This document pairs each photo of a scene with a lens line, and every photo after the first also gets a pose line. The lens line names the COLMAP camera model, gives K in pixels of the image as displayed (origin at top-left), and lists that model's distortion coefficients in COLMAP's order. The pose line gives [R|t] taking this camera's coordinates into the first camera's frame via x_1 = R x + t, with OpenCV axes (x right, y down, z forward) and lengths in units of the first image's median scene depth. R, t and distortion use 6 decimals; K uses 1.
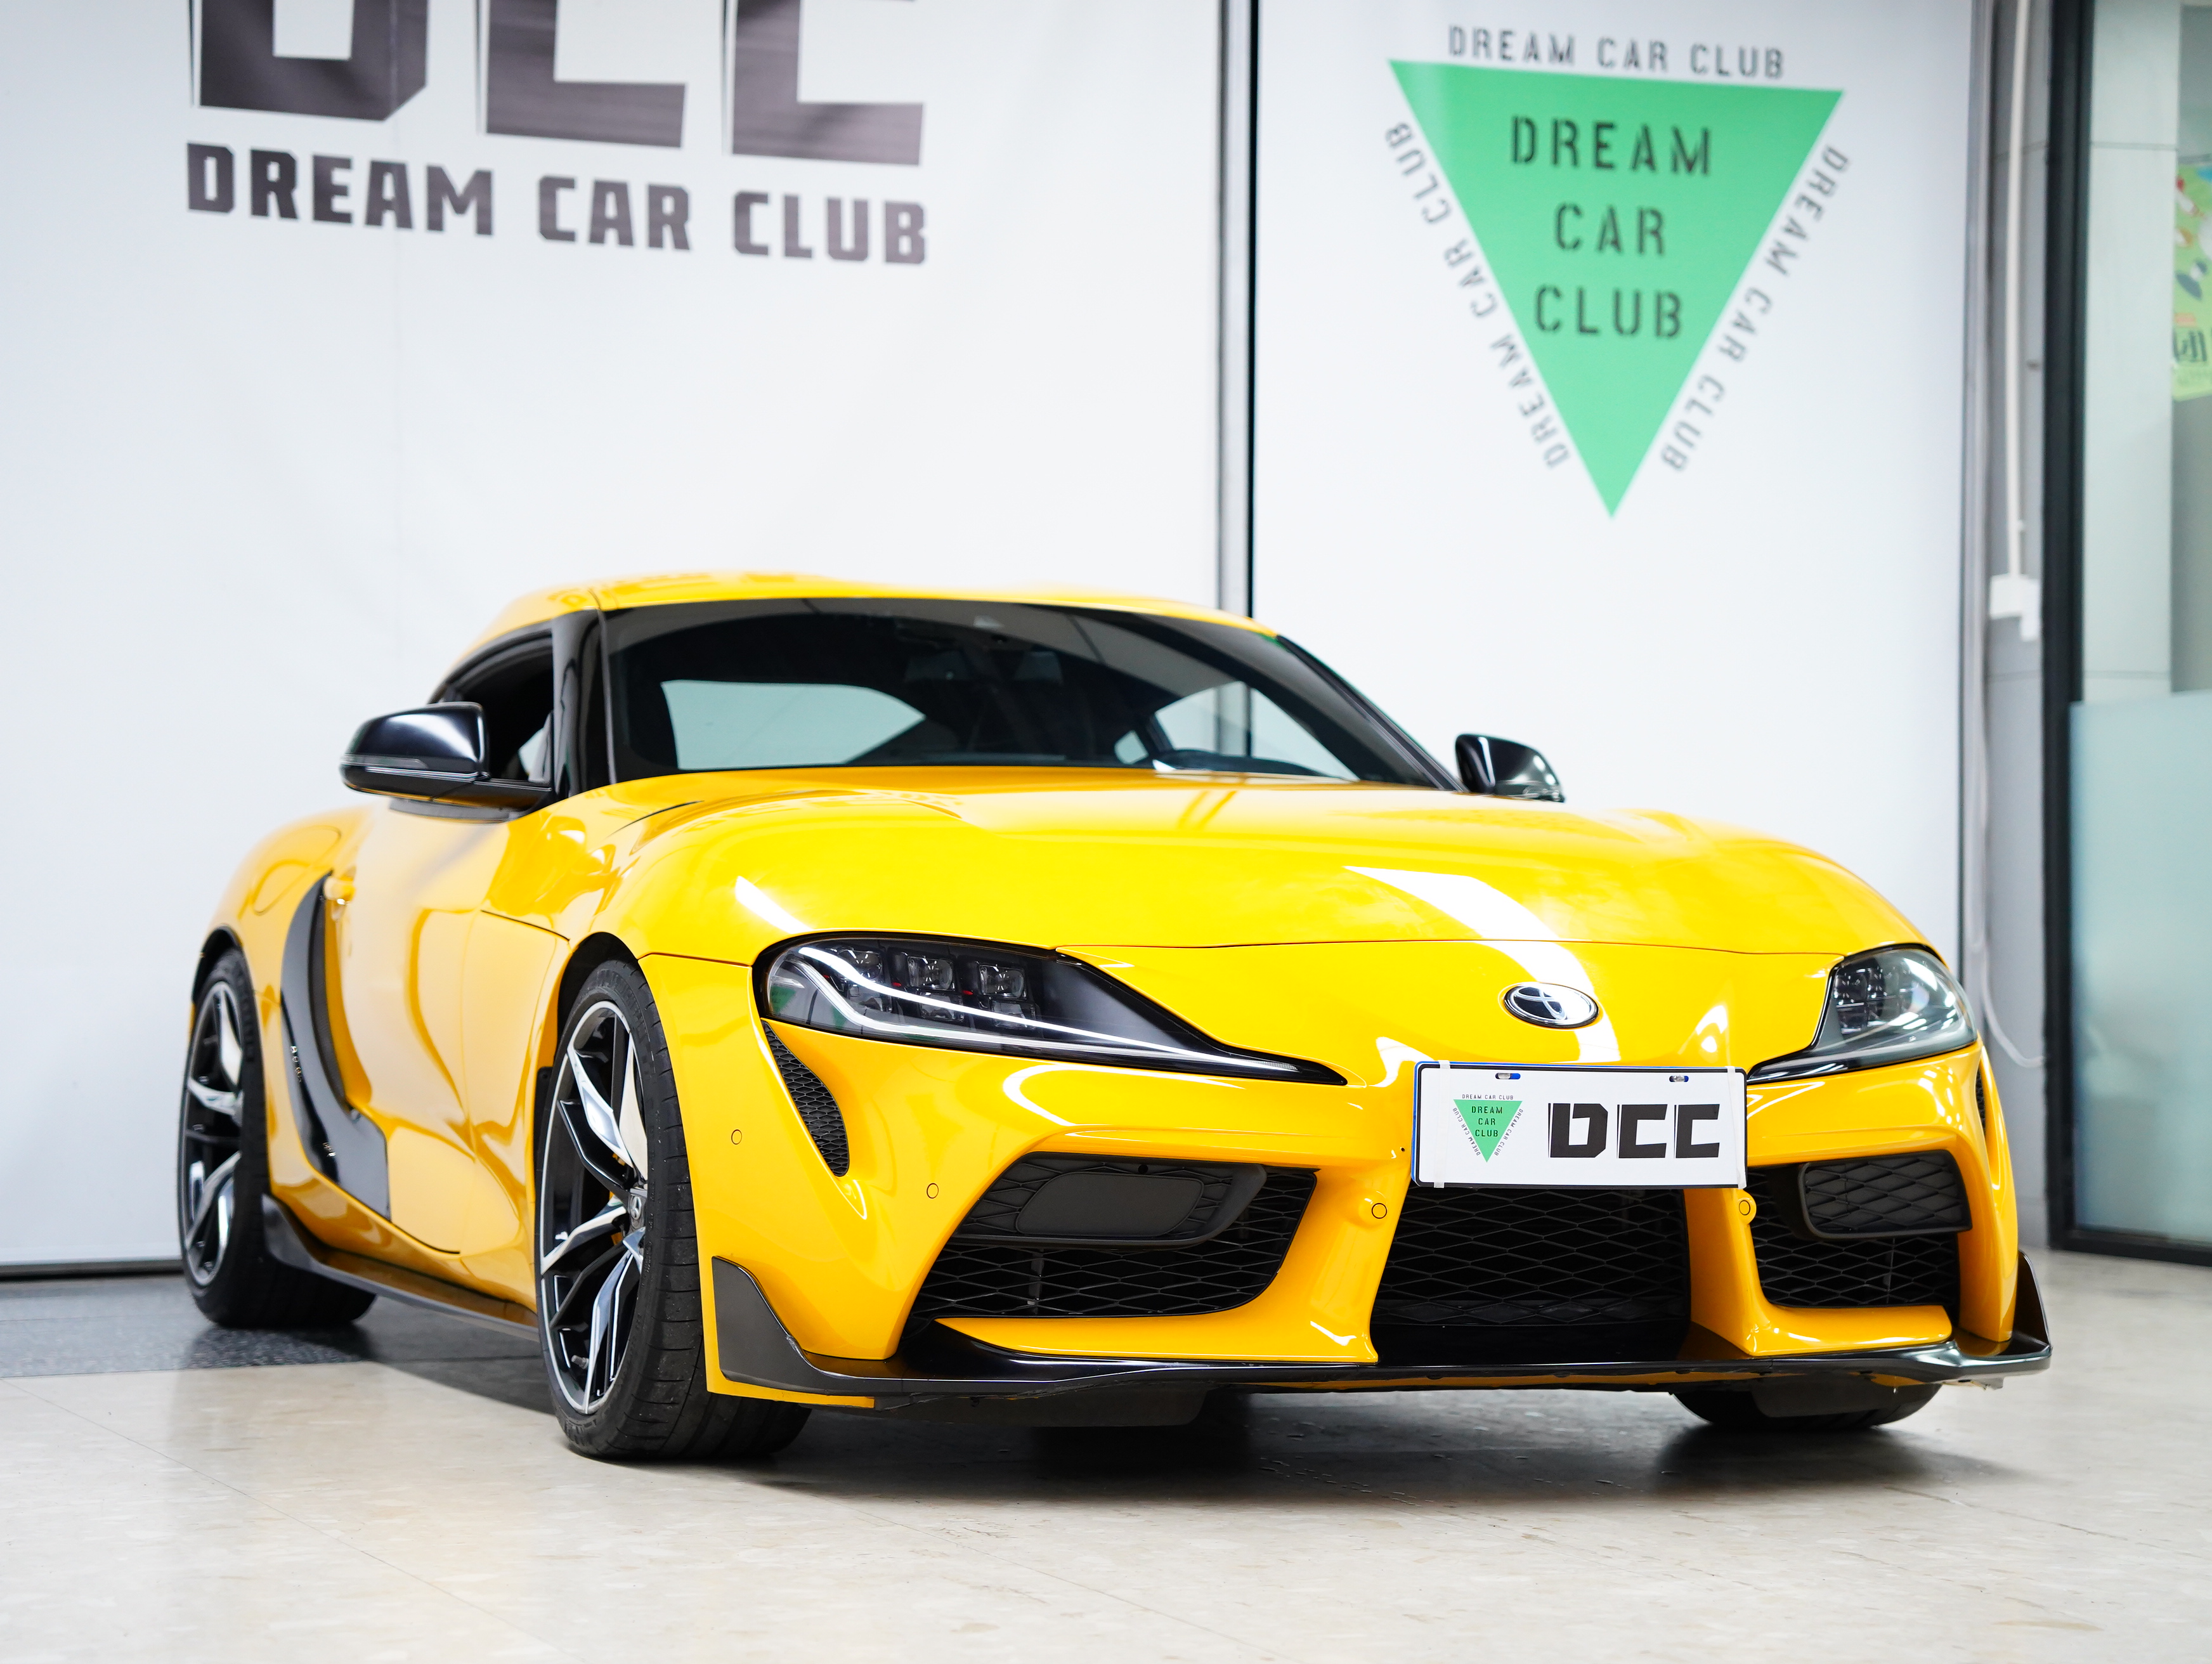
lens RADIAL K [[4731.1, 0, 1106.0], [0, 4731.1, 832.0], [0, 0, 1]] dist [0.485723, 0.582237]
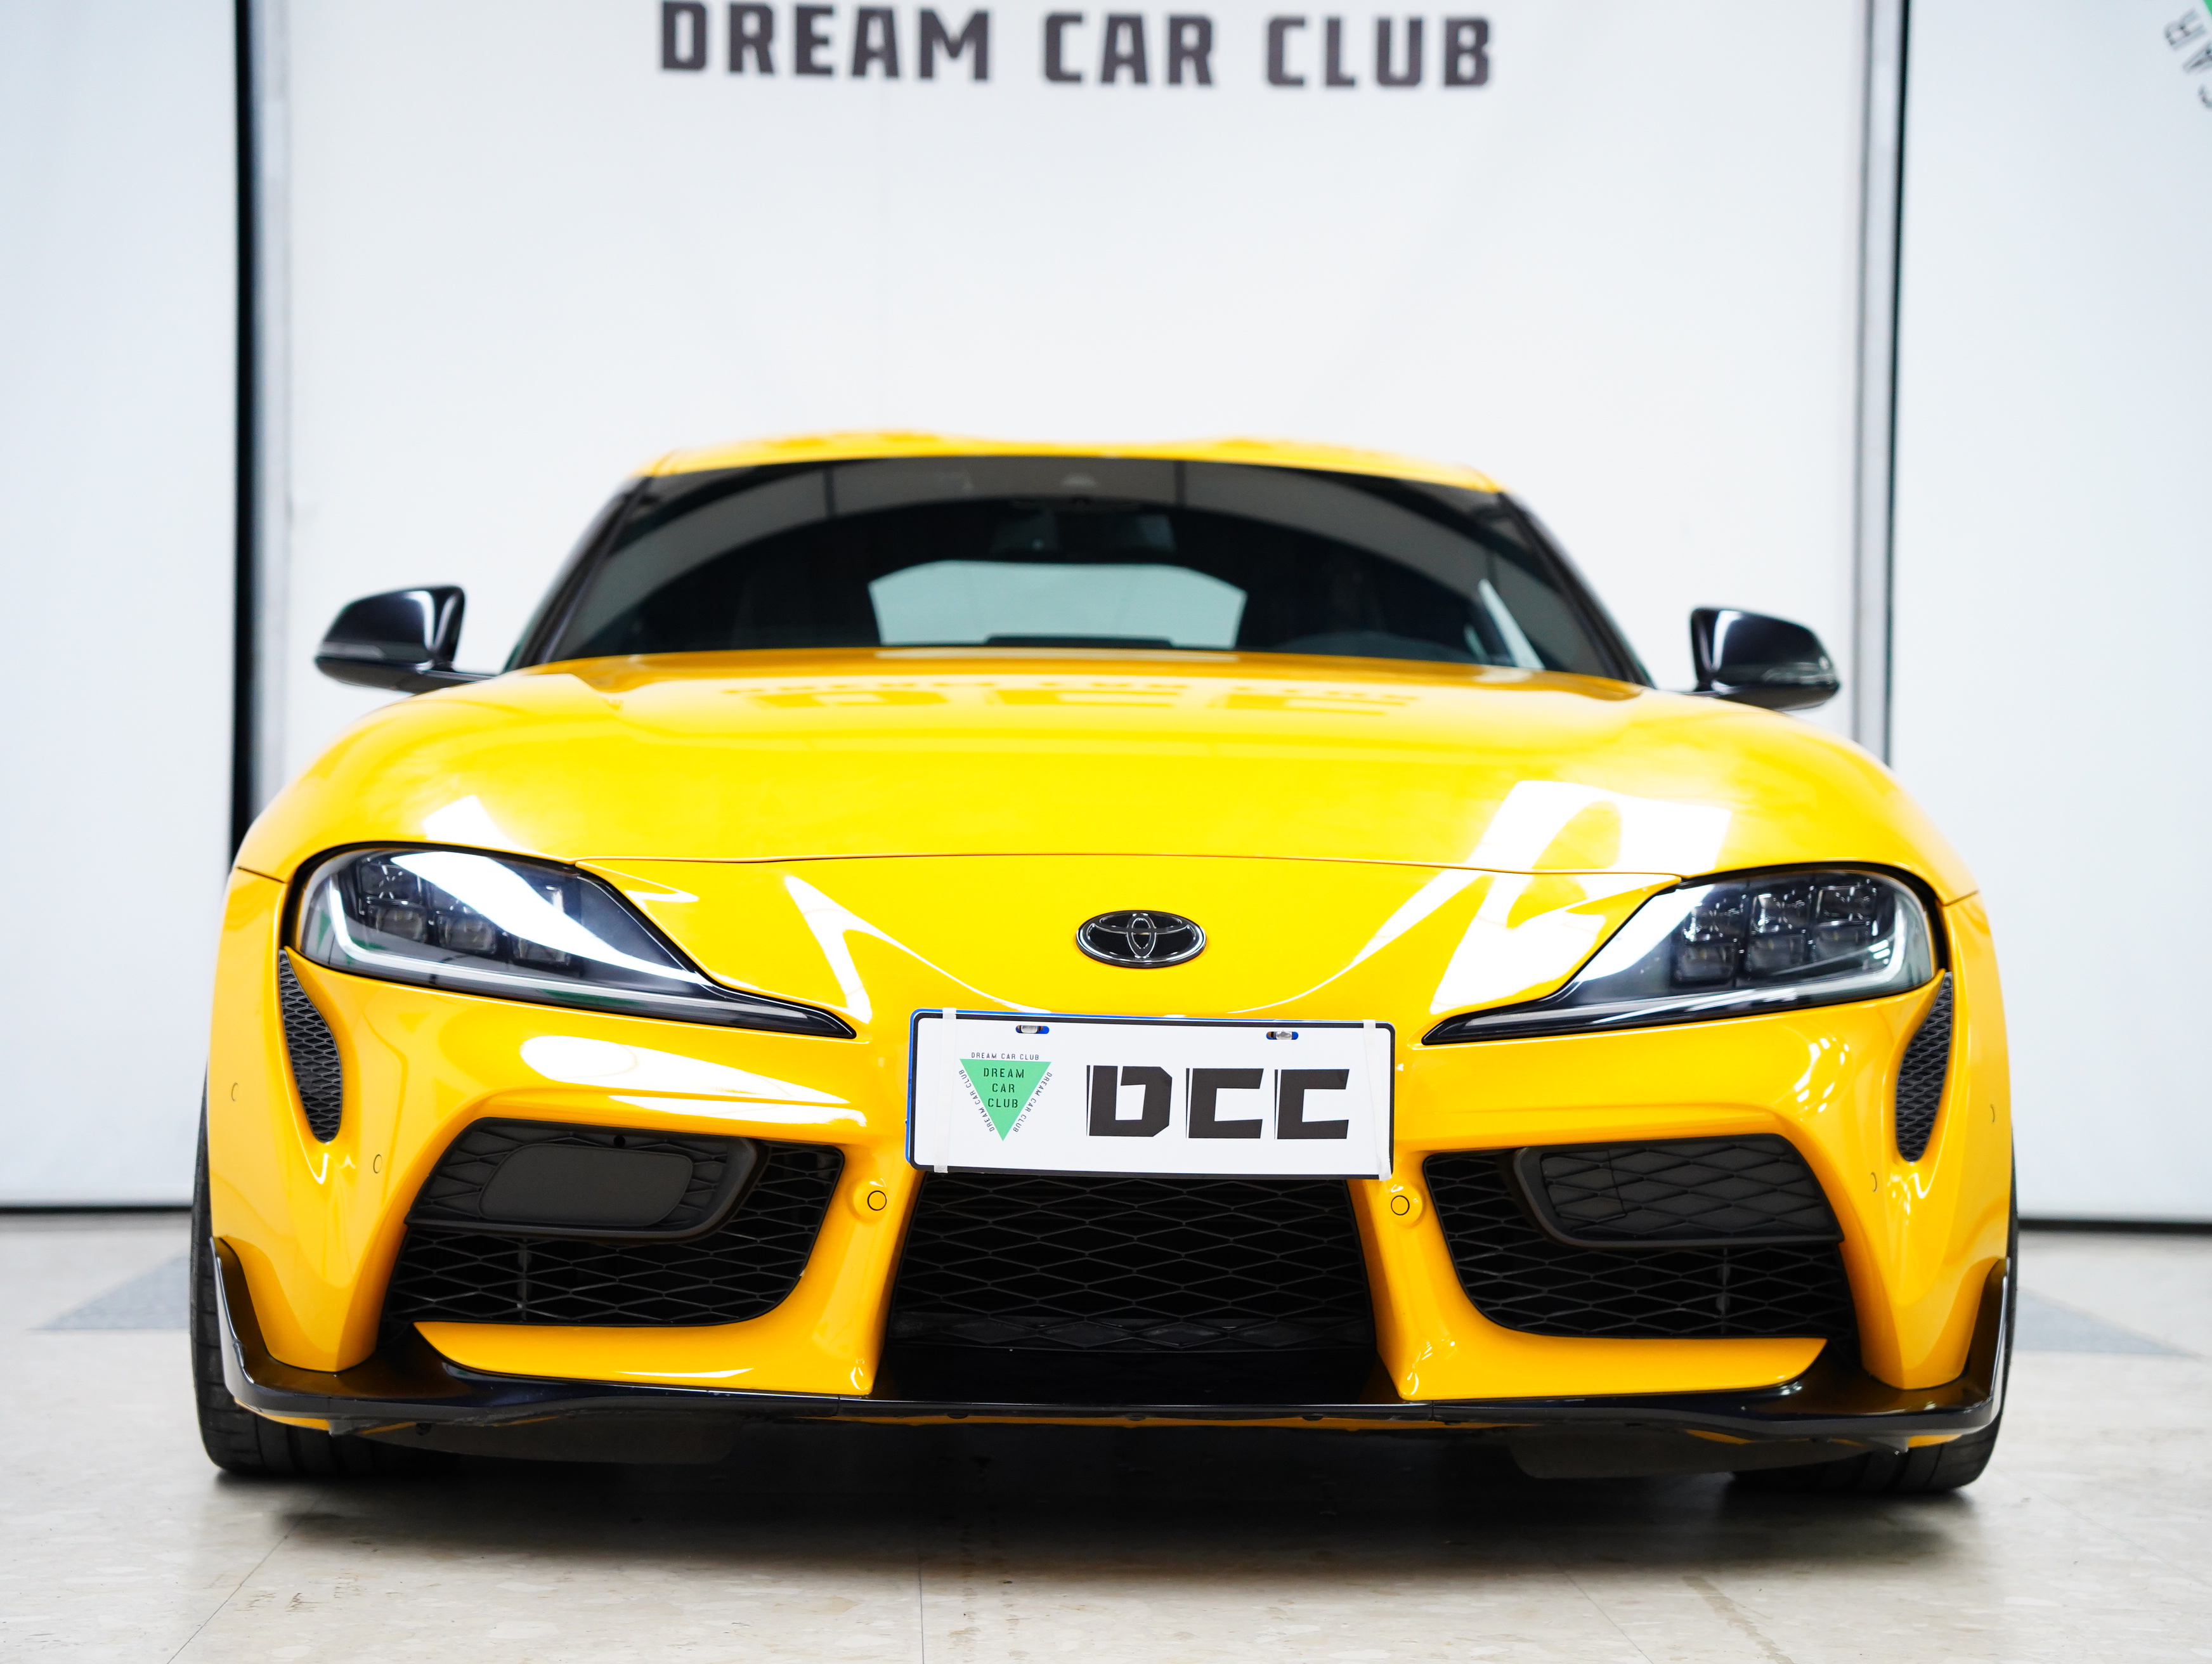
lens RADIAL K [[4731.1, 0, 1106.0], [0, 4731.1, 832.0], [0, 0, 1]] dist [0.485723, 0.582237]
pose [[0.947250, 0.002874, -0.320484, 0.334453], [0.001937, 0.999890, 0.014690, 0.007850], [0.320491, -0.014536, 0.947140, 0.270405]]
